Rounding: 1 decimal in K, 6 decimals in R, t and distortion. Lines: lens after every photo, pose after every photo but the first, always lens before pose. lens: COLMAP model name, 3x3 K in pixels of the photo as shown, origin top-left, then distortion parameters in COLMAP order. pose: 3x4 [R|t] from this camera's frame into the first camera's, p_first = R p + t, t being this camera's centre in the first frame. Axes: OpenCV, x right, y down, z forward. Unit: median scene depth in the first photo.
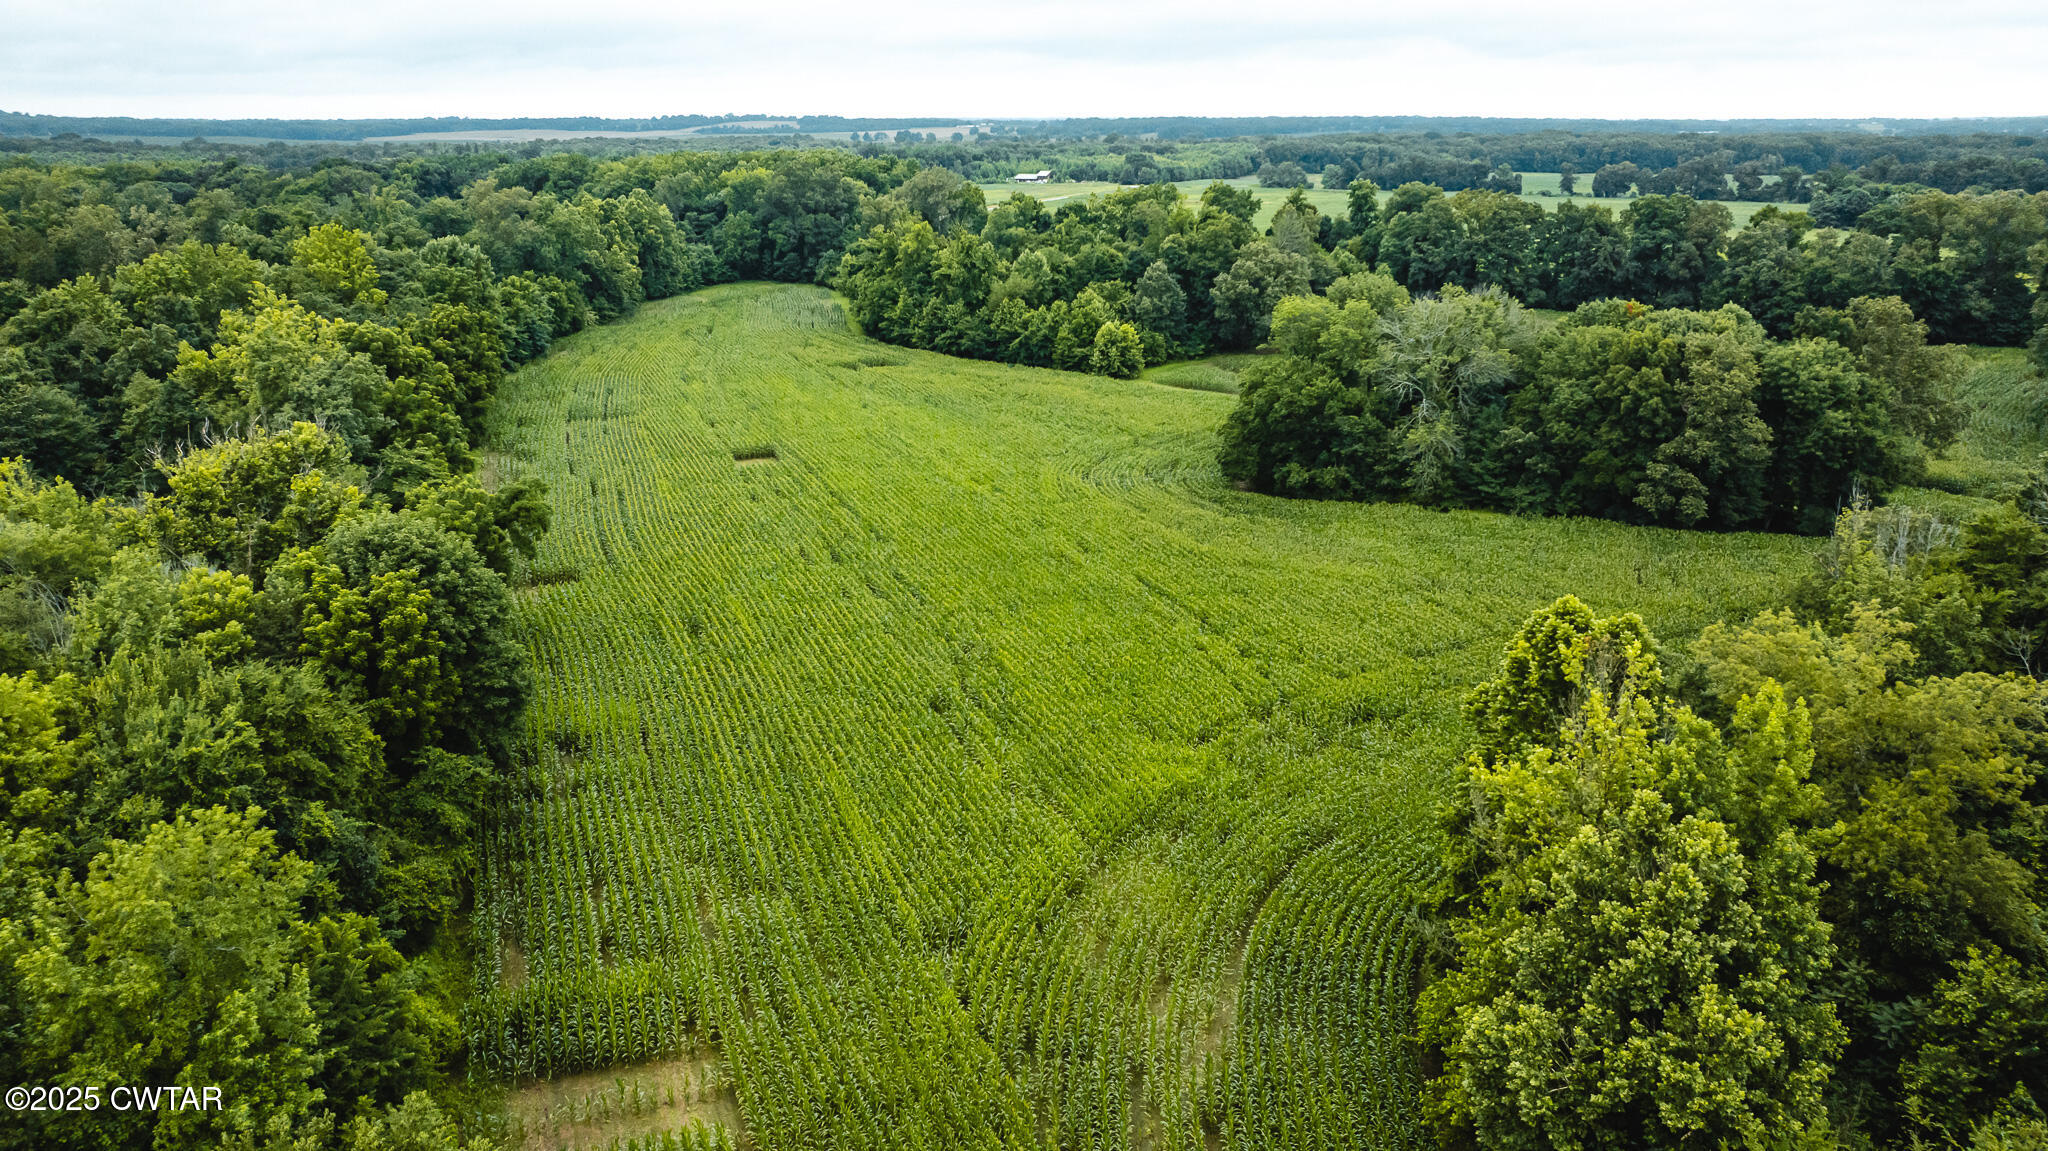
lens RADIAL K [[1450.8, 0, 1024.0], [0, 1450.8, 575.5], [0, 0, 1]] dist [-0.019119, 0.027380]
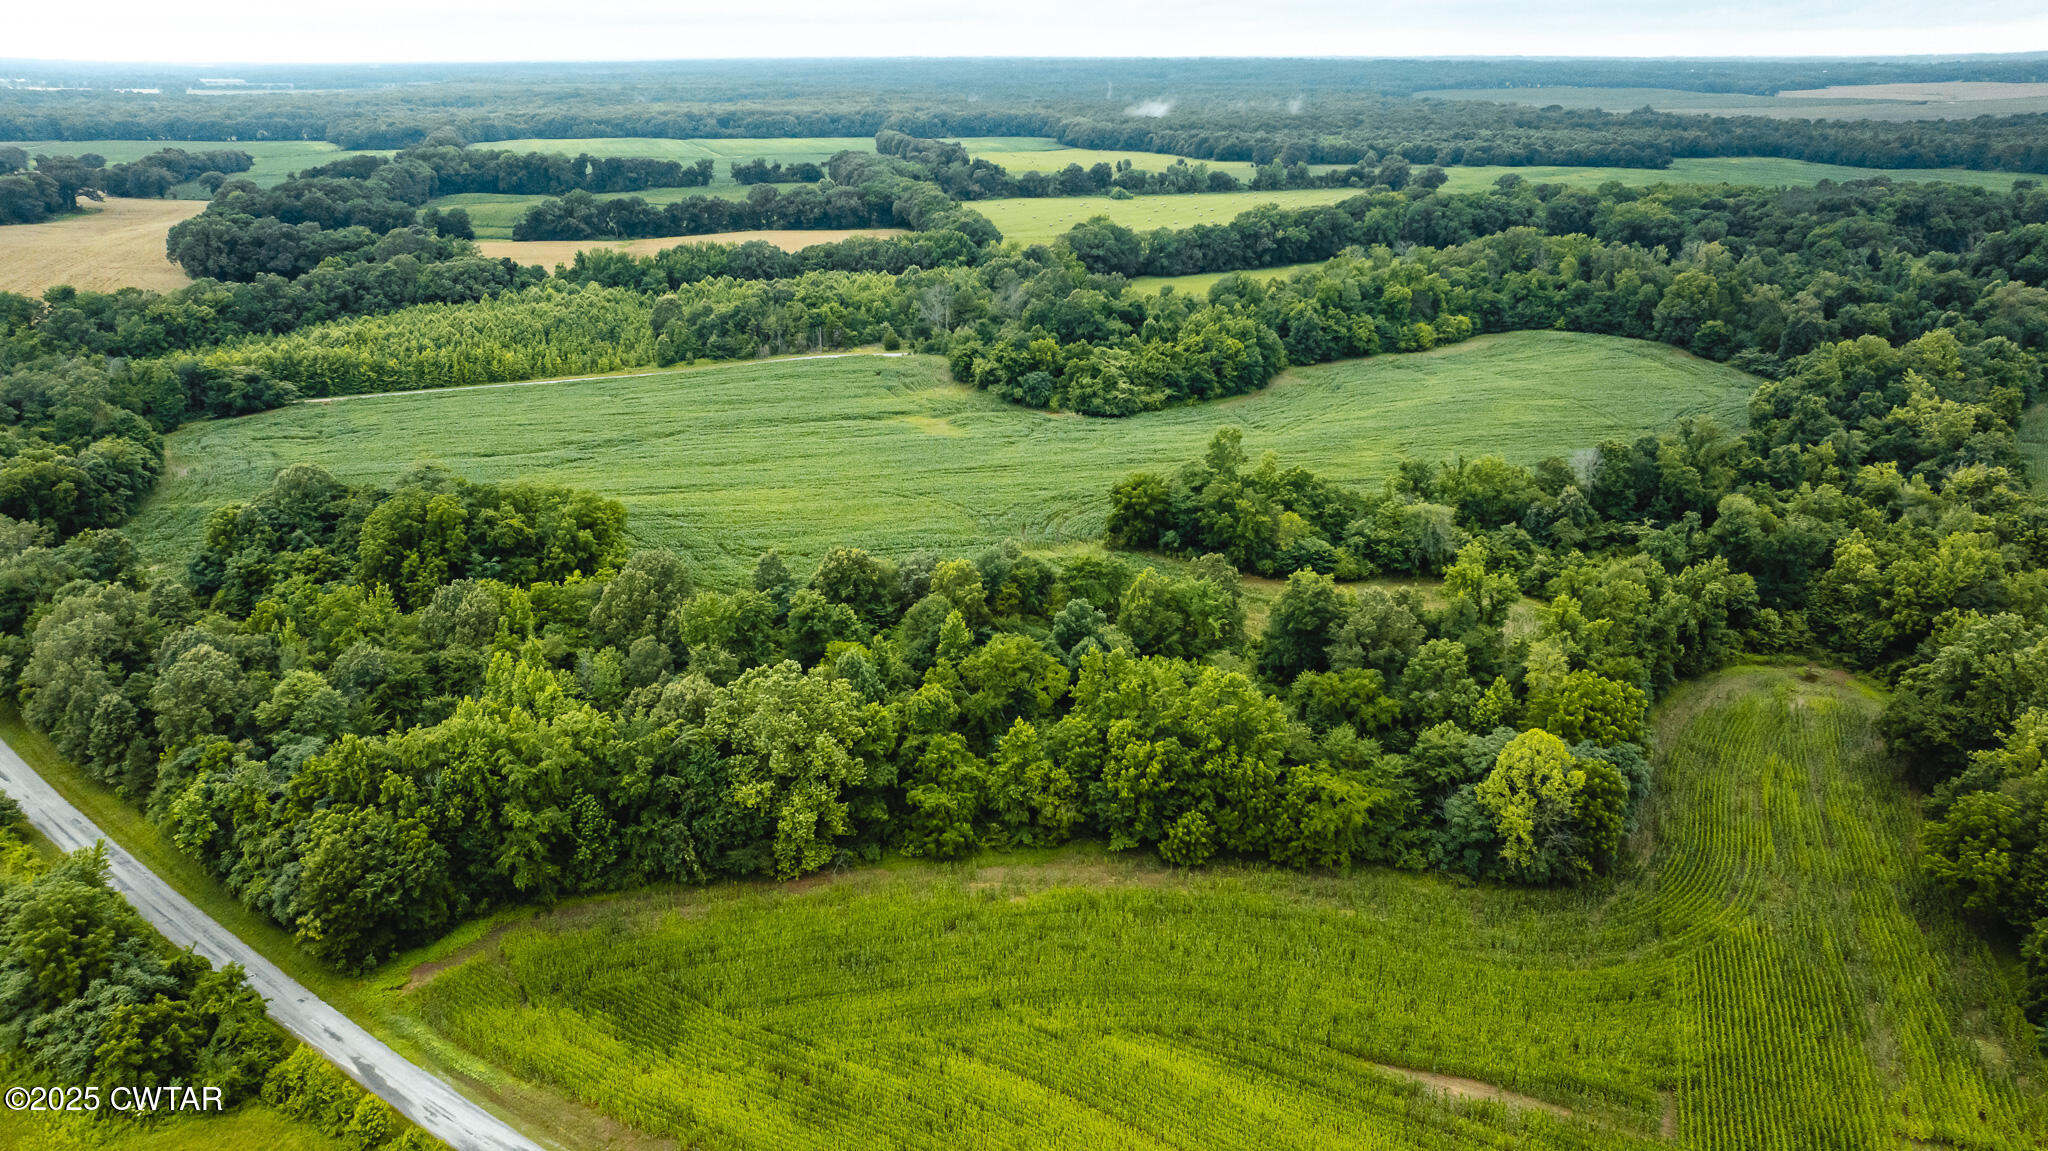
lens RADIAL K [[1472.5, 0, 1024.0], [0, 1472.5, 575.5], [0, 0, 1]] dist [-0.016904, 0.003316]
pose [[0.655899, 0.254461, -0.710666, 0.120645], [-0.227131, 0.964367, 0.135674, 0.050841], [0.719867, 0.072425, 0.690323, -0.833265]]
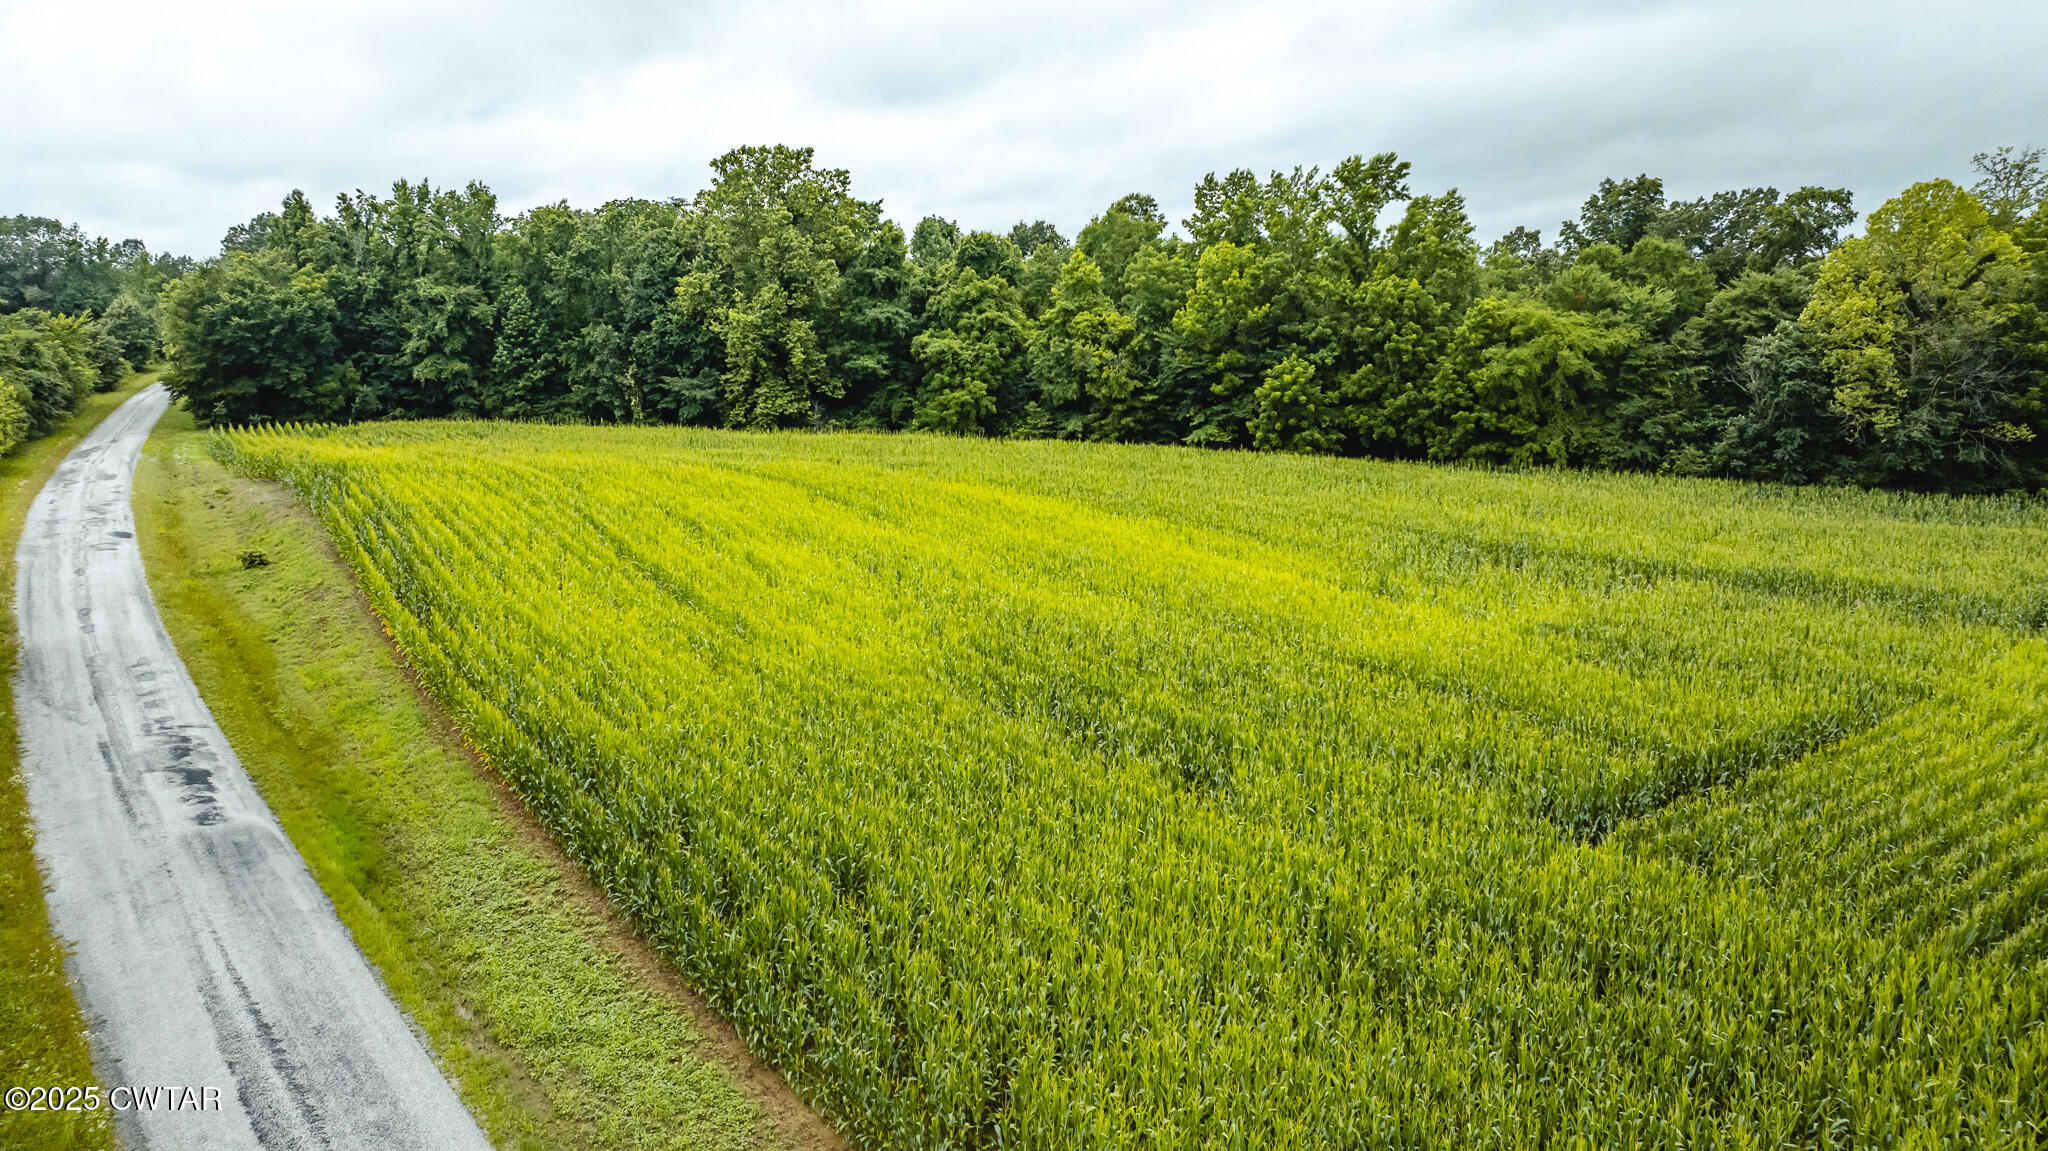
lens RADIAL K [[1397.9, 0, 1024.0], [0, 1397.9, 575.5], [0, 0, 1]] dist [-0.004158, -0.000642]
pose [[0.271948, 0.153248, -0.950031, 0.091871], [-0.292019, 0.953828, 0.070269, 0.274156], [0.916935, 0.258318, 0.304143, -0.496902]]
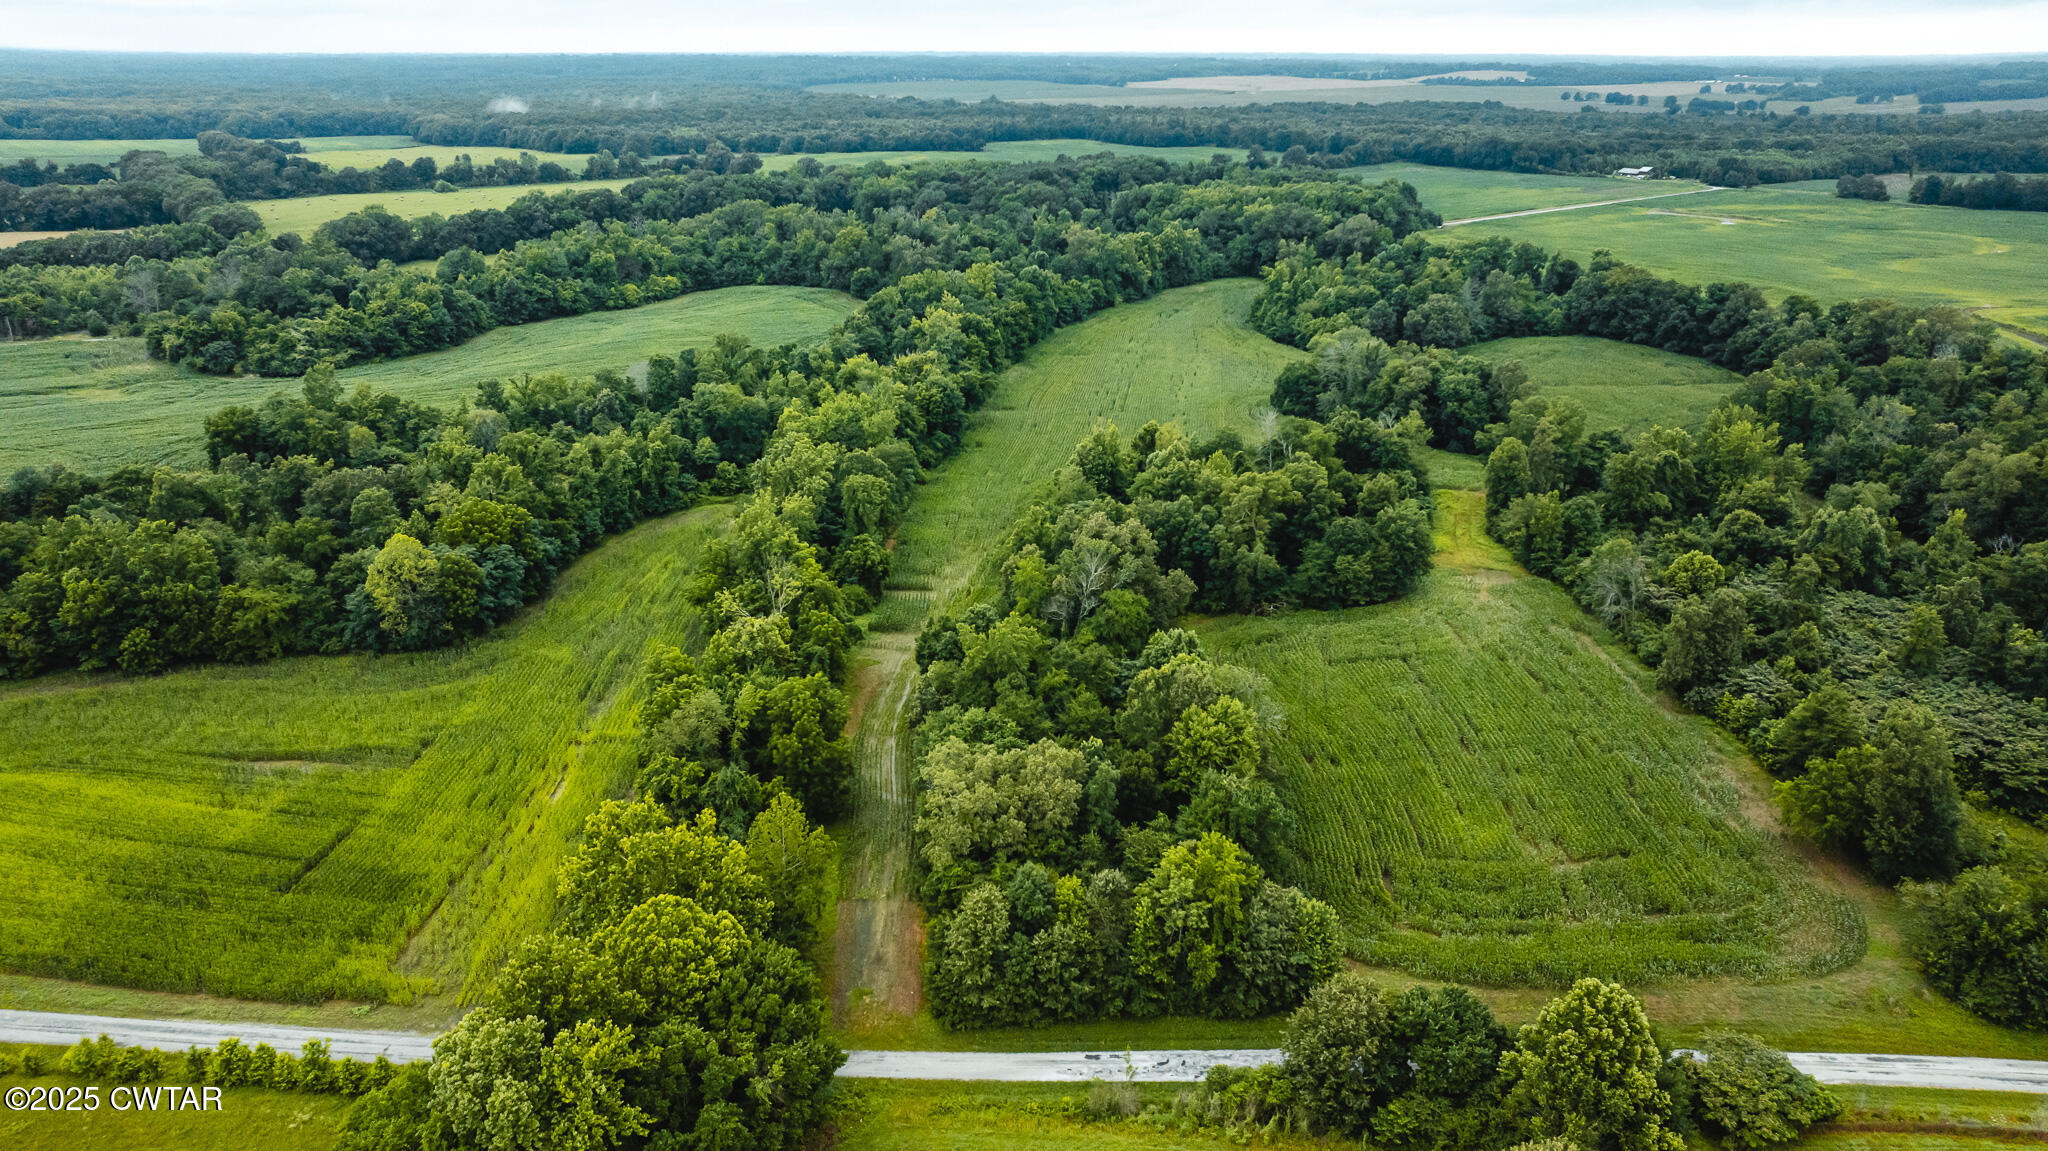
lens RADIAL K [[1450.8, 0, 1024.0], [0, 1450.8, 575.5], [0, 0, 1]] dist [-0.019119, 0.027380]
pose [[0.882553, 0.164655, -0.440442, 0.546985], [-0.145406, 0.986342, 0.077371, 0.053101], [0.447166, -0.004241, 0.894441, -0.841133]]
